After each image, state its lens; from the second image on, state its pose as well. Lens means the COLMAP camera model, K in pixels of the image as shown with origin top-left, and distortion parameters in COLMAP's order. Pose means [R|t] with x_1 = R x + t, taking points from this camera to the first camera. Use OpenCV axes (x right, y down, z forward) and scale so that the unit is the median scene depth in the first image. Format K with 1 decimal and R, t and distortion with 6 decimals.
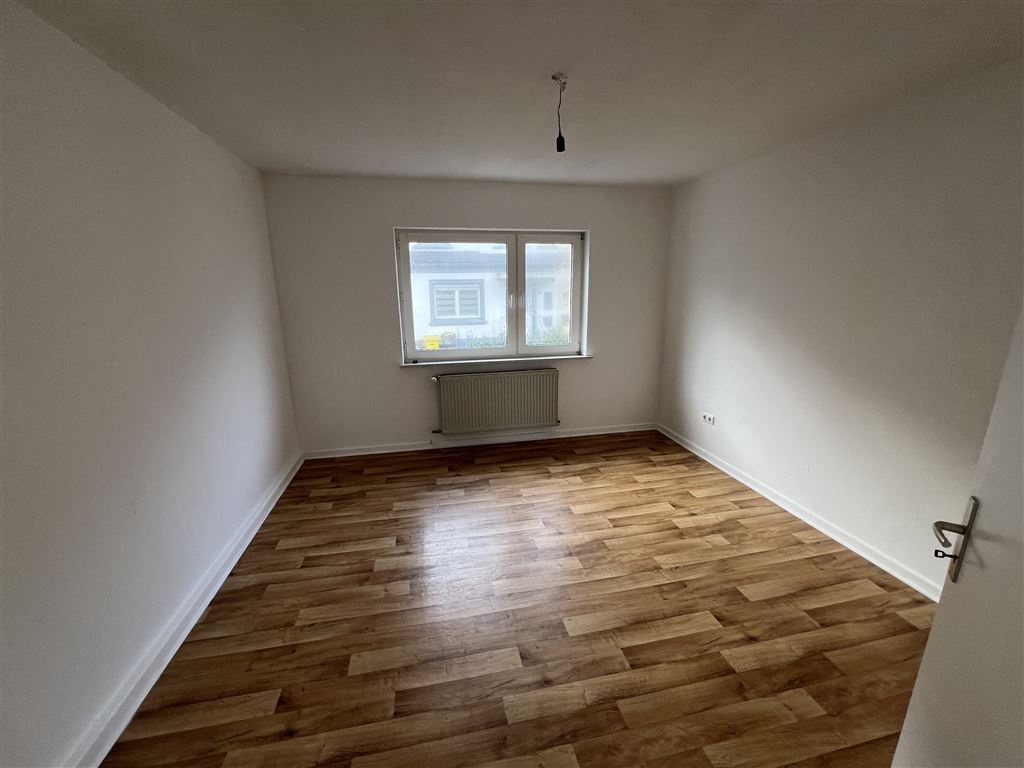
lens RADIAL K [[398.4, 0, 503.4], [0, 398.4, 376.1], [0, 0, 1]] dist [-0.000603, -0.000080]
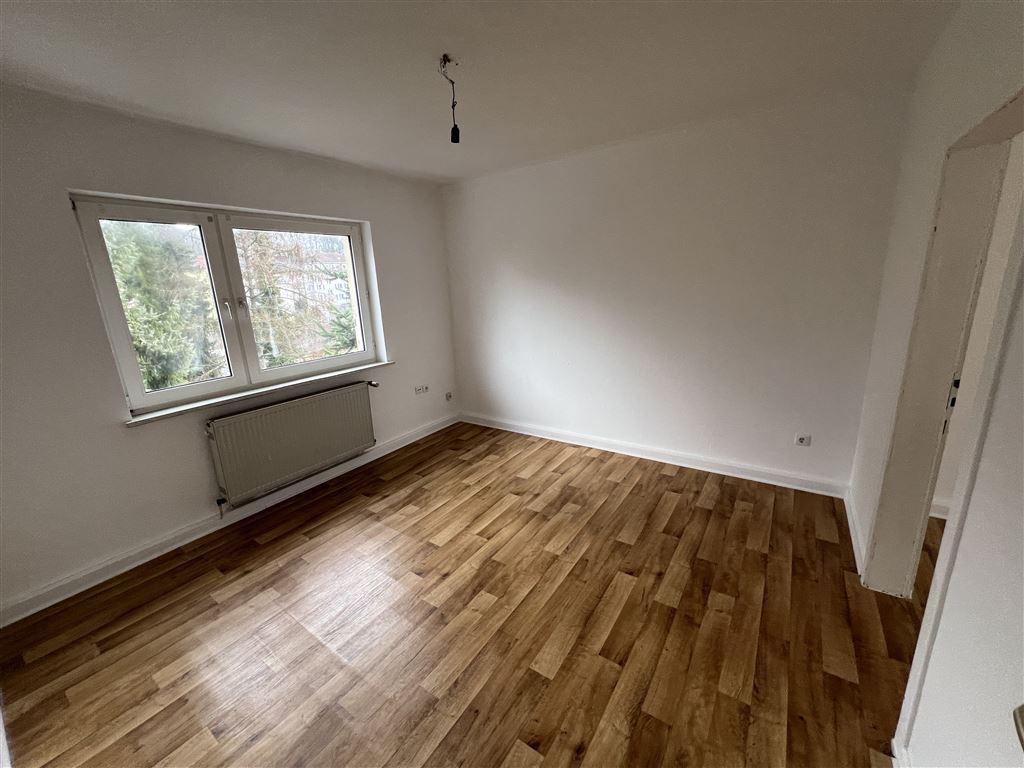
lens RADIAL K [[409.9, 0, 498.8], [0, 409.9, 386.5], [0, 0, 1]] dist [-0.002619, -0.000475]
pose [[0.726361, -0.188081, 0.661079, -0.238417], [0.191191, 0.979159, 0.068504, -0.016596], [-0.660186, 0.076634, 0.747183, 0.255362]]
